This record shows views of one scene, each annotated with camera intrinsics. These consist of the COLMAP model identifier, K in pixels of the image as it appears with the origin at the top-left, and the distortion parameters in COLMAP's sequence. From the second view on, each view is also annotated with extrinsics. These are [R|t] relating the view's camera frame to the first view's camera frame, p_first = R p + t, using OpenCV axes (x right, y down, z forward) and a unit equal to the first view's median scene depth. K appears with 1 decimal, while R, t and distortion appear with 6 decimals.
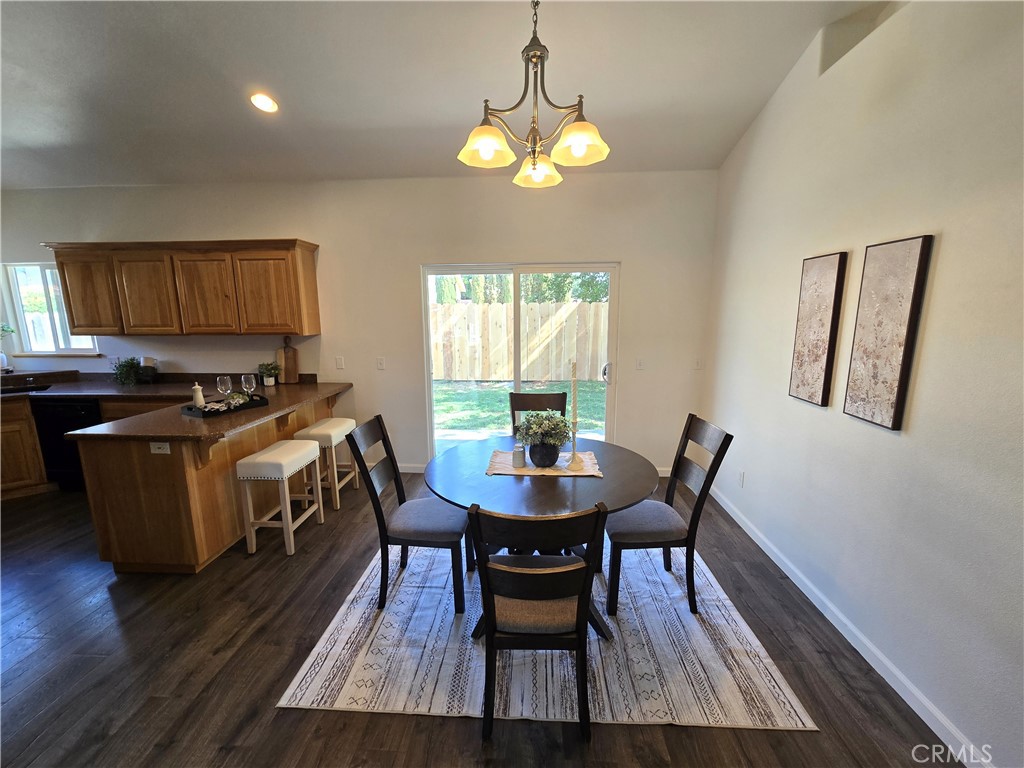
lens RADIAL K [[417.9, 0, 513.1], [0, 417.9, 386.8], [0, 0, 1]] dist [-0.003218, 0.001167]
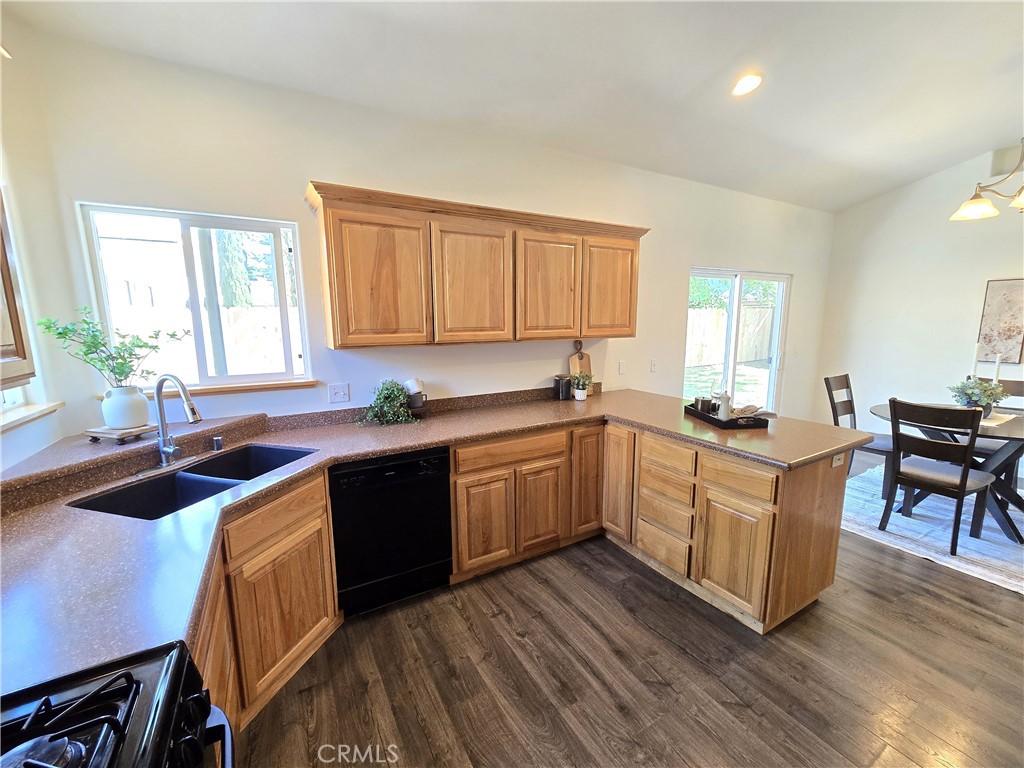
lens RADIAL K [[417.9, 0, 511.4], [0, 417.9, 385.7], [0, 0, 1]] dist [-0.003218, 0.001167]
pose [[0.836195, -0.089186, 0.541131, -1.904971], [0.100915, 0.994863, 0.008027, -0.086190], [-0.539067, 0.047897, 0.840900, 0.632383]]
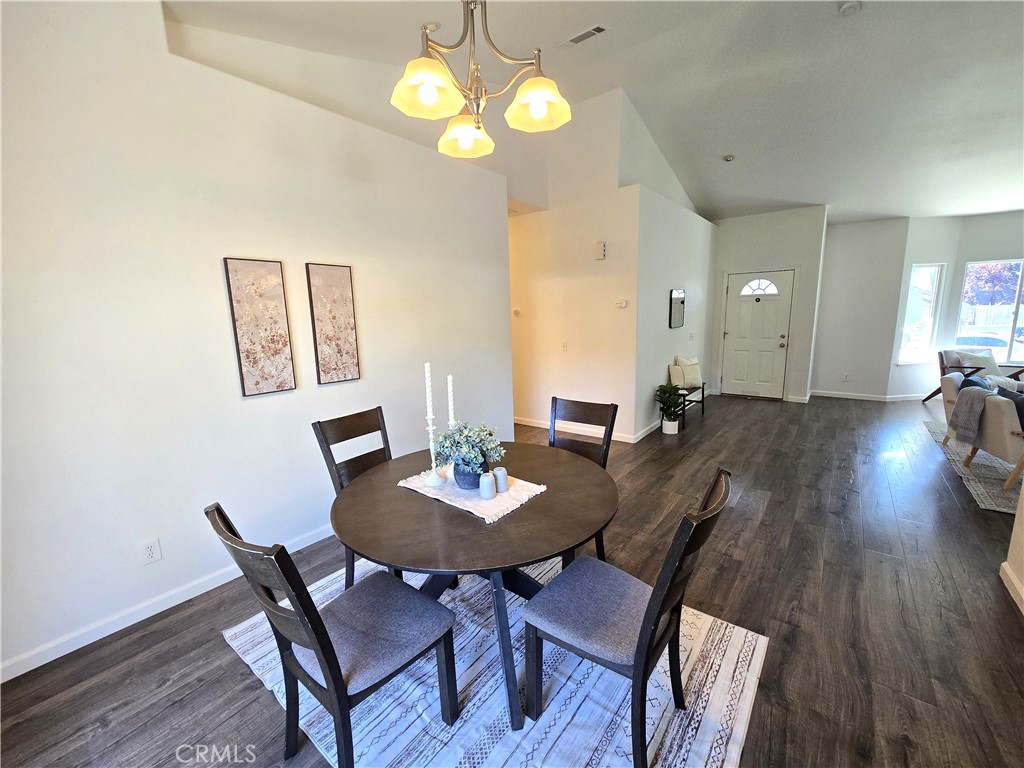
lens RADIAL K [[417.9, 0, 508.9], [0, 417.9, 384.5], [0, 0, 1]] dist [-0.003218, 0.001167]
pose [[-0.813989, -0.072463, 0.576343, -0.427457], [0.133352, 0.942378, 0.306823, -0.236324], [-0.565367, 0.326607, -0.757422, 1.457736]]
